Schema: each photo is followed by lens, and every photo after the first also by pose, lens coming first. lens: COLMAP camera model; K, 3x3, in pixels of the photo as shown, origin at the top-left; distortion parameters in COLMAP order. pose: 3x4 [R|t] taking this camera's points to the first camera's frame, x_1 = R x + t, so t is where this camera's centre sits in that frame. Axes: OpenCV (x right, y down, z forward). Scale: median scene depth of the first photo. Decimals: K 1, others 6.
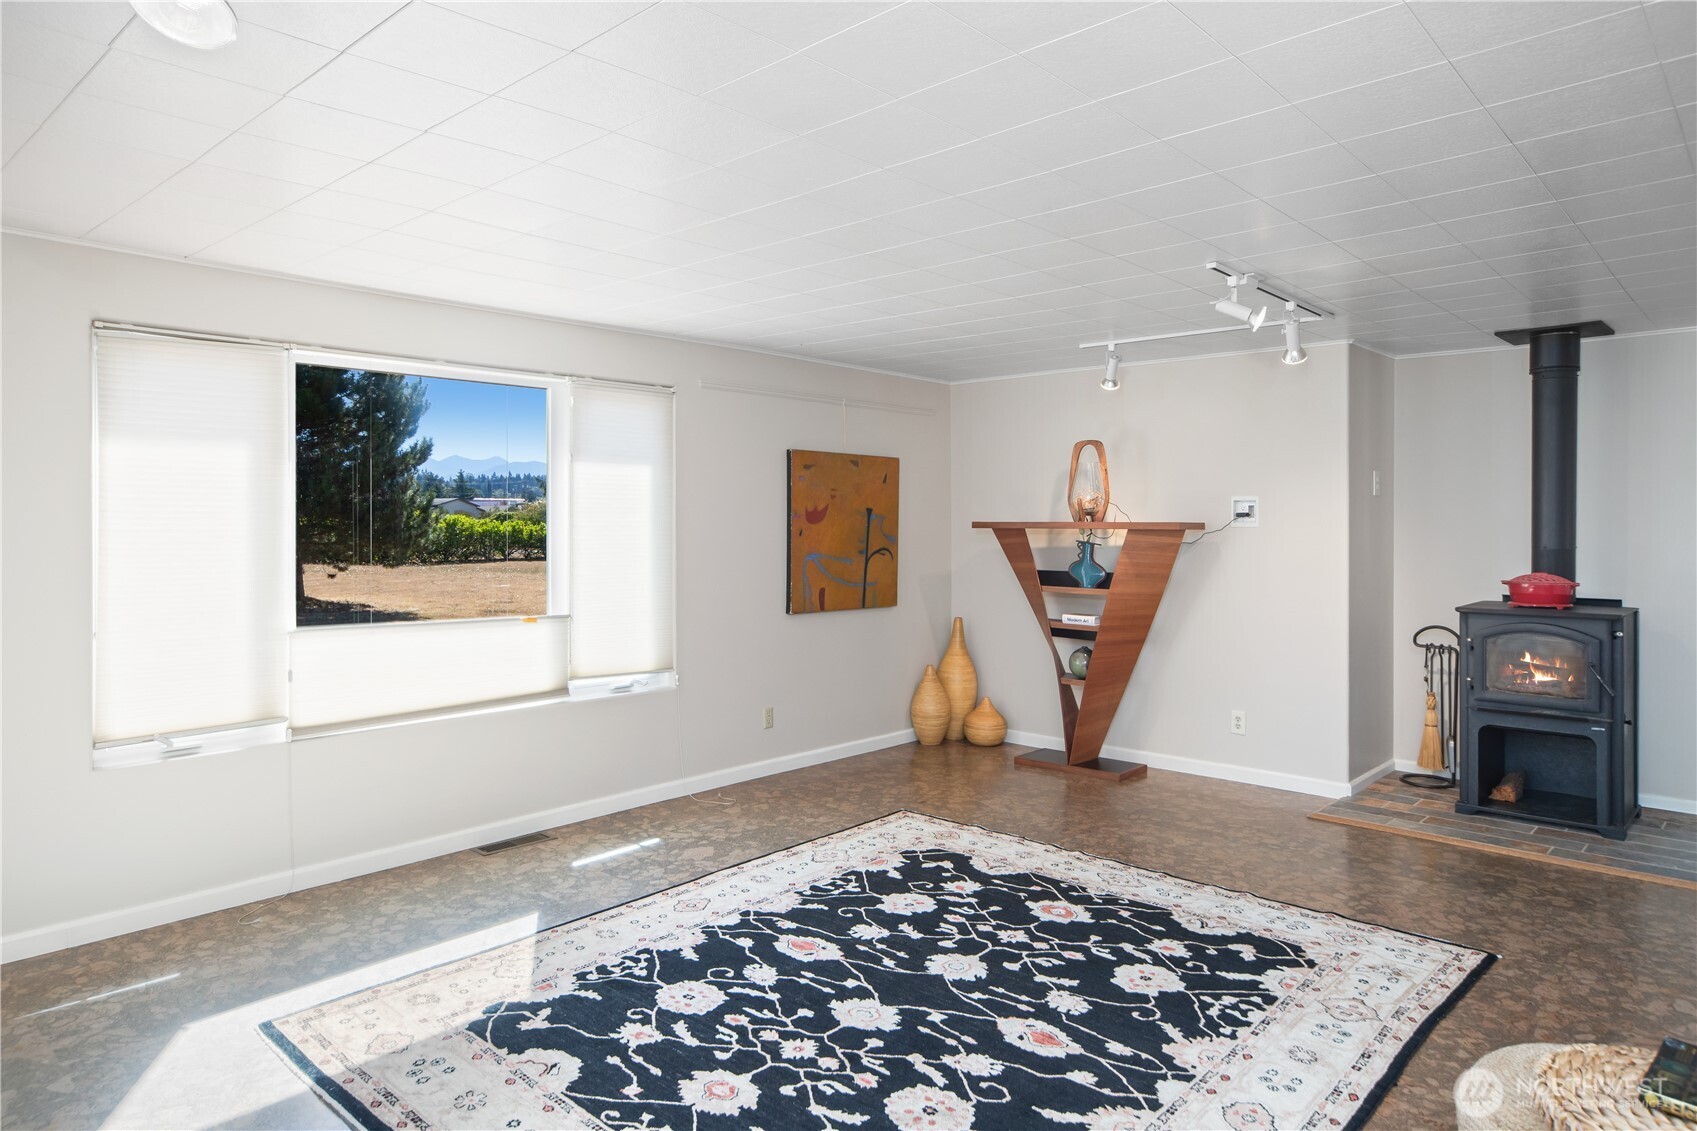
lens RADIAL K [[1050.8, 0, 848.5], [0, 1050.8, 524.2], [0, 0, 1]] dist [-0.004006, 0.002288]
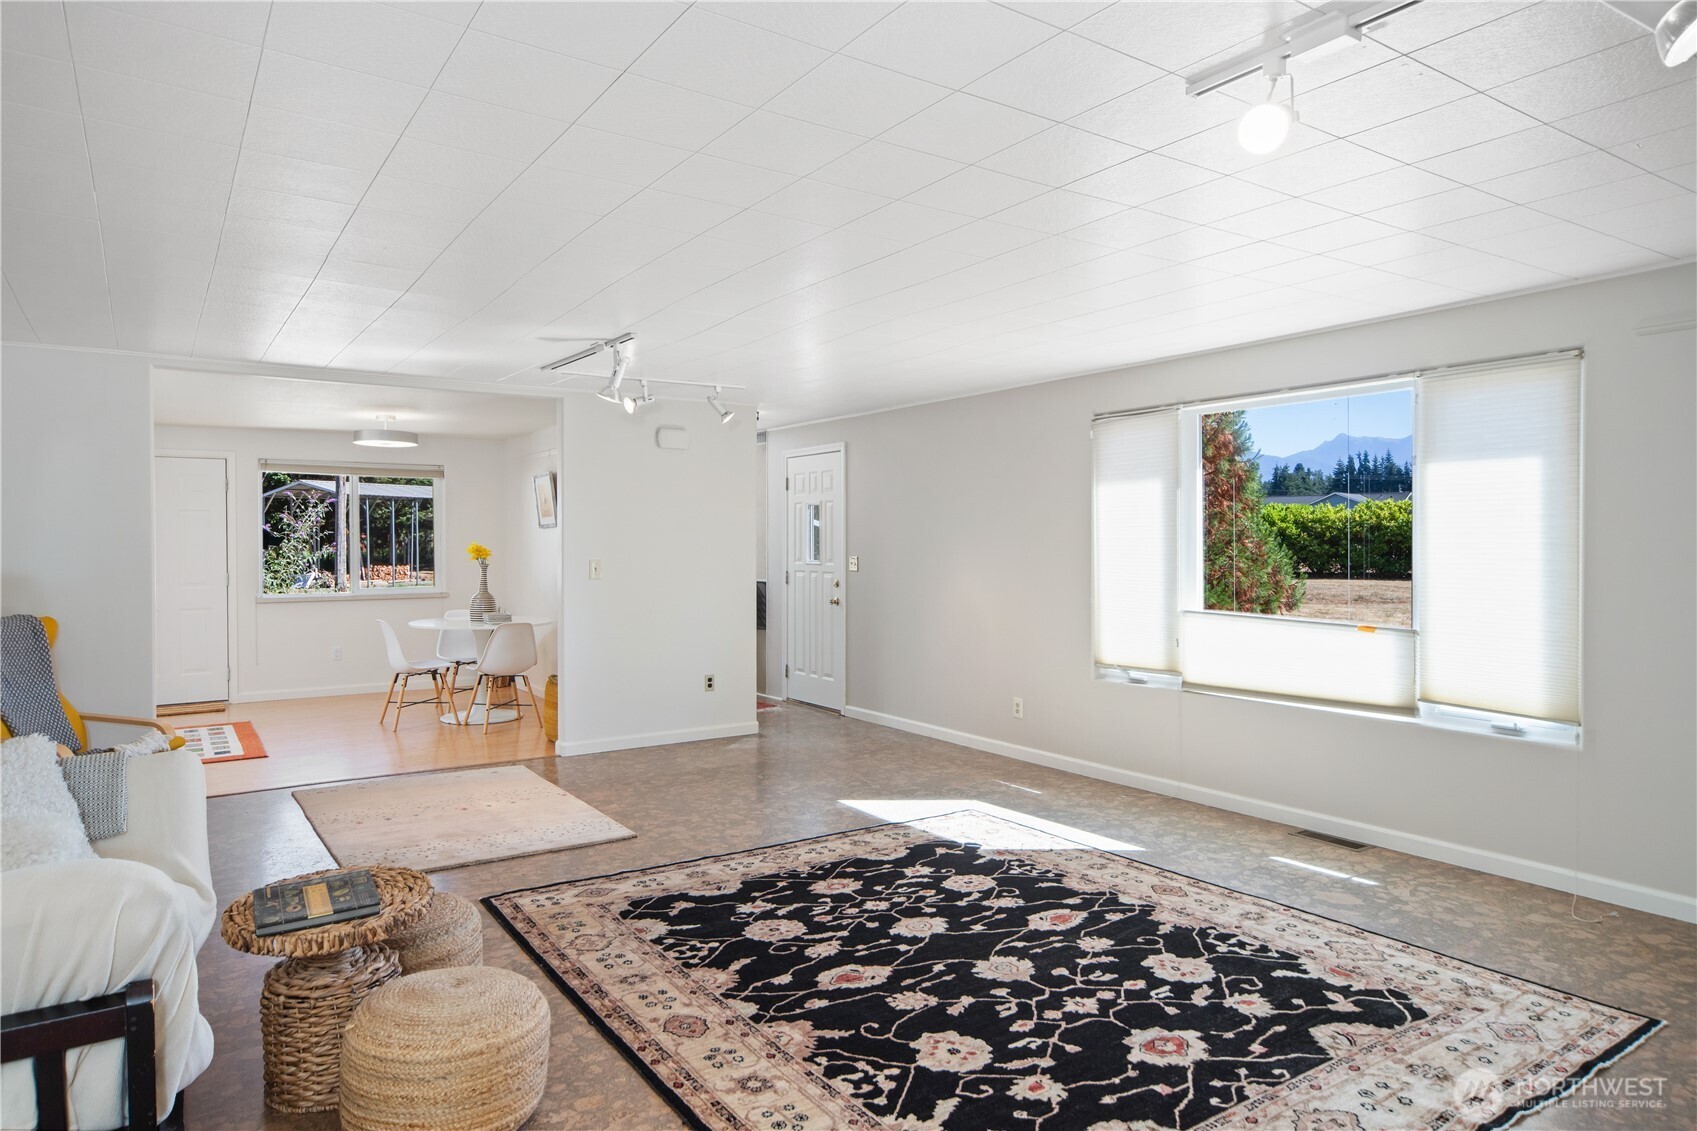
lens RADIAL K [[1050.8, 0, 848.5], [0, 1050.8, 524.2], [0, 0, 1]] dist [-0.004006, 0.002288]
pose [[-0.237984, -0.013084, -0.971181, 1.108650], [0.004710, 0.999882, -0.014625, 0.005768], [0.971258, -0.008055, -0.237894, 1.077632]]
